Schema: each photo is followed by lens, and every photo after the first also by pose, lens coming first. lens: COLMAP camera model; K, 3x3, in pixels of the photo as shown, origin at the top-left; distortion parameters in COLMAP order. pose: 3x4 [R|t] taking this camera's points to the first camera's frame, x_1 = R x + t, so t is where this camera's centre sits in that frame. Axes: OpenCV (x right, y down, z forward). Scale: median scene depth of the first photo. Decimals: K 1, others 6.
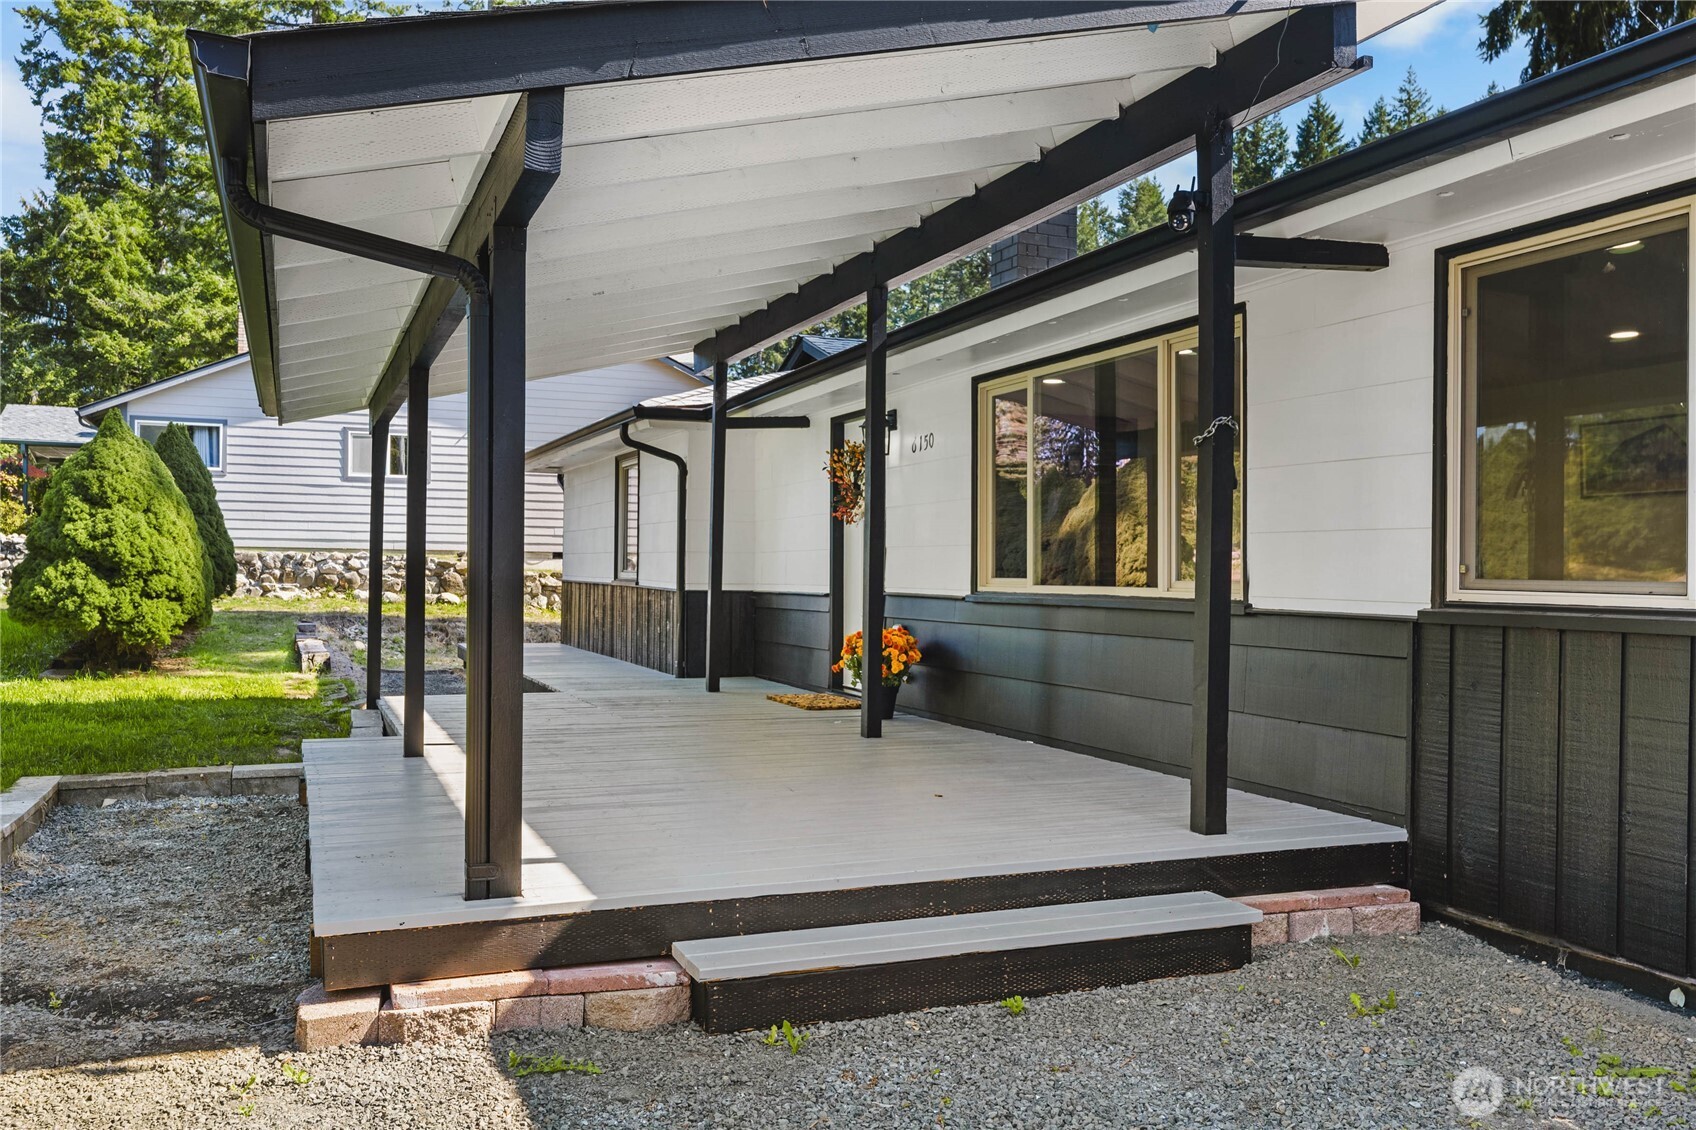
lens RADIAL K [[1369.3, 0, 848.0], [0, 1369.3, 565.0], [0, 0, 1]] dist [0.030574, 0.002729]
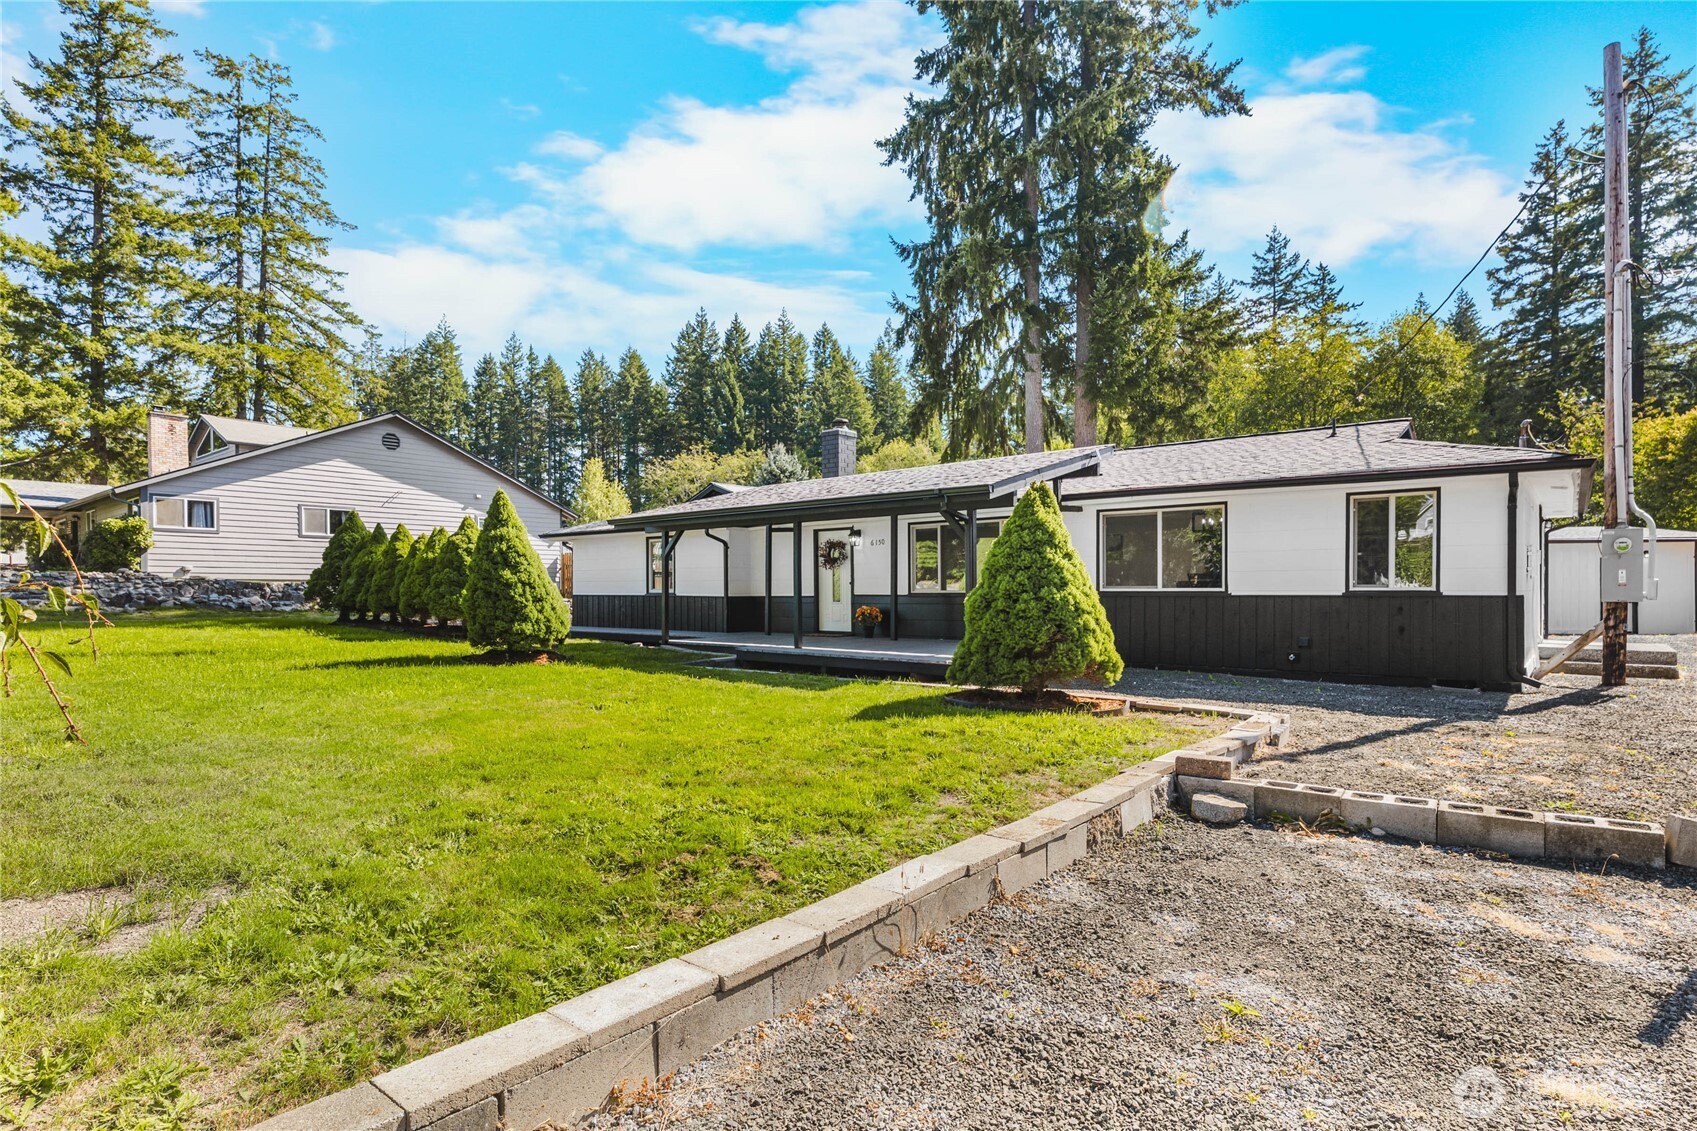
lens RADIAL K [[857.0, 0, 846.9], [0, 857.0, 599.0], [0, 0, 1]] dist [-0.000090, -0.000179]
pose [[0.889345, -0.013736, 0.457030, -0.220594], [0.008262, 0.999868, 0.013972, 0.001440], [-0.457162, -0.008650, 0.889341, -0.153292]]
